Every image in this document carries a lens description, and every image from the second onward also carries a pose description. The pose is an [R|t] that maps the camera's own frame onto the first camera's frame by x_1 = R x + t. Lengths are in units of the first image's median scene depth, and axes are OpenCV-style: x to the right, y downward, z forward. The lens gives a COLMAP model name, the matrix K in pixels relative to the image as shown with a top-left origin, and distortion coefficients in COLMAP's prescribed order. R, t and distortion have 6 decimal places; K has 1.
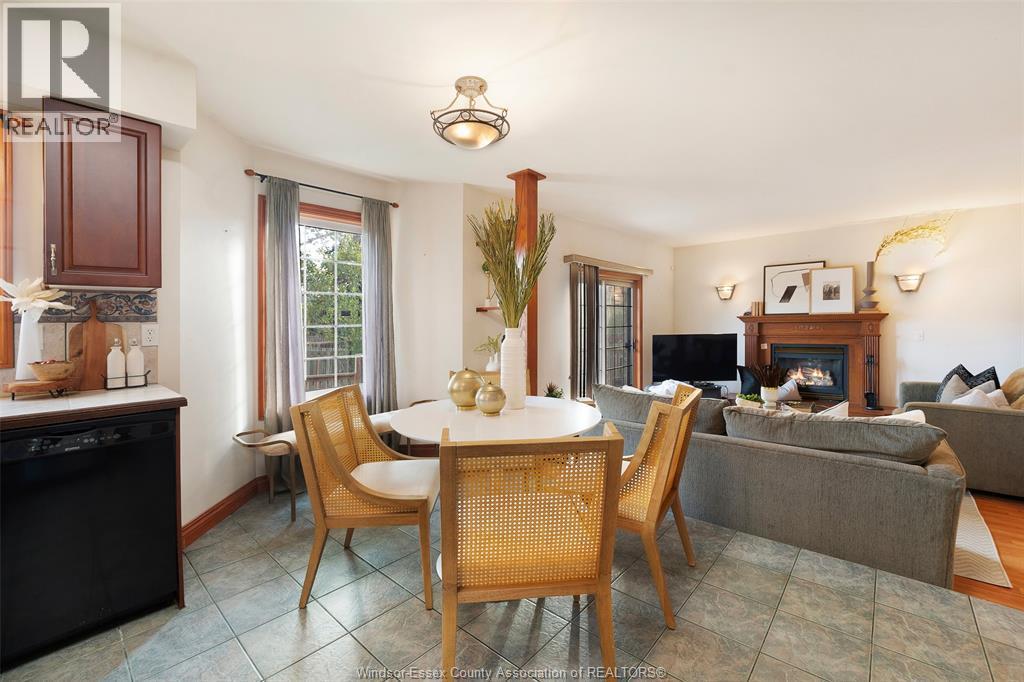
lens RADIAL K [[426.7, 0, 508.2], [0, 426.7, 339.0], [0, 0, 1]] dist [-0.020800, 0.001587]
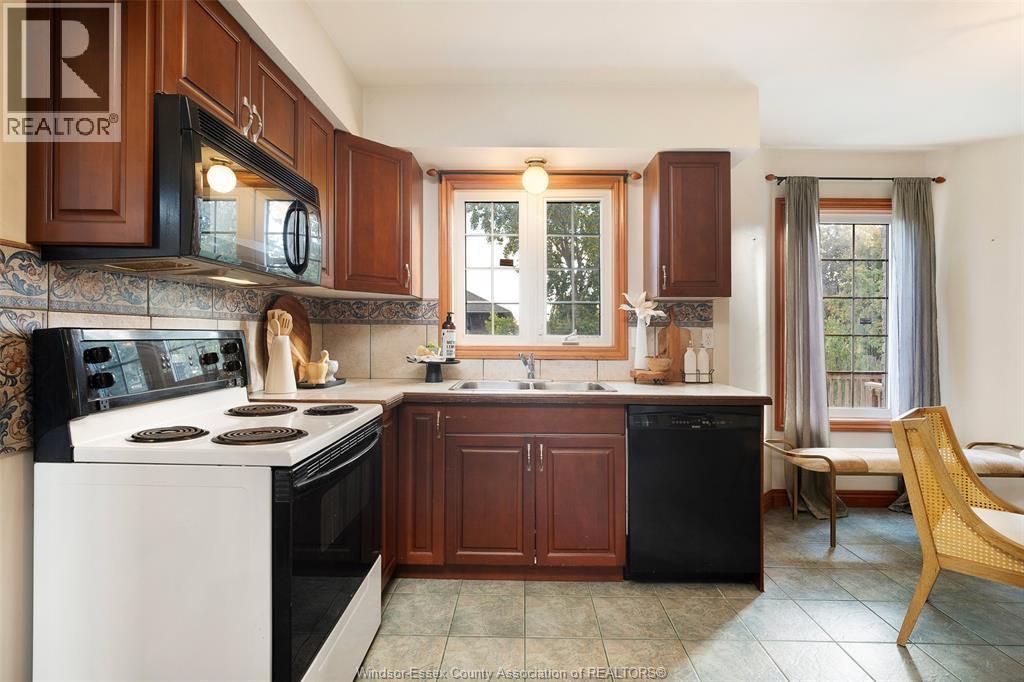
lens RADIAL K [[488.8, 0, 512.9], [0, 488.8, 333.9], [0, 0, 1]] dist [-0.002914, -0.000631]
pose [[0.665091, 0.023719, -0.746385, -0.215285], [-0.049141, 0.998719, -0.012051, 0.018977], [0.745143, 0.044693, 0.665405, -0.266539]]
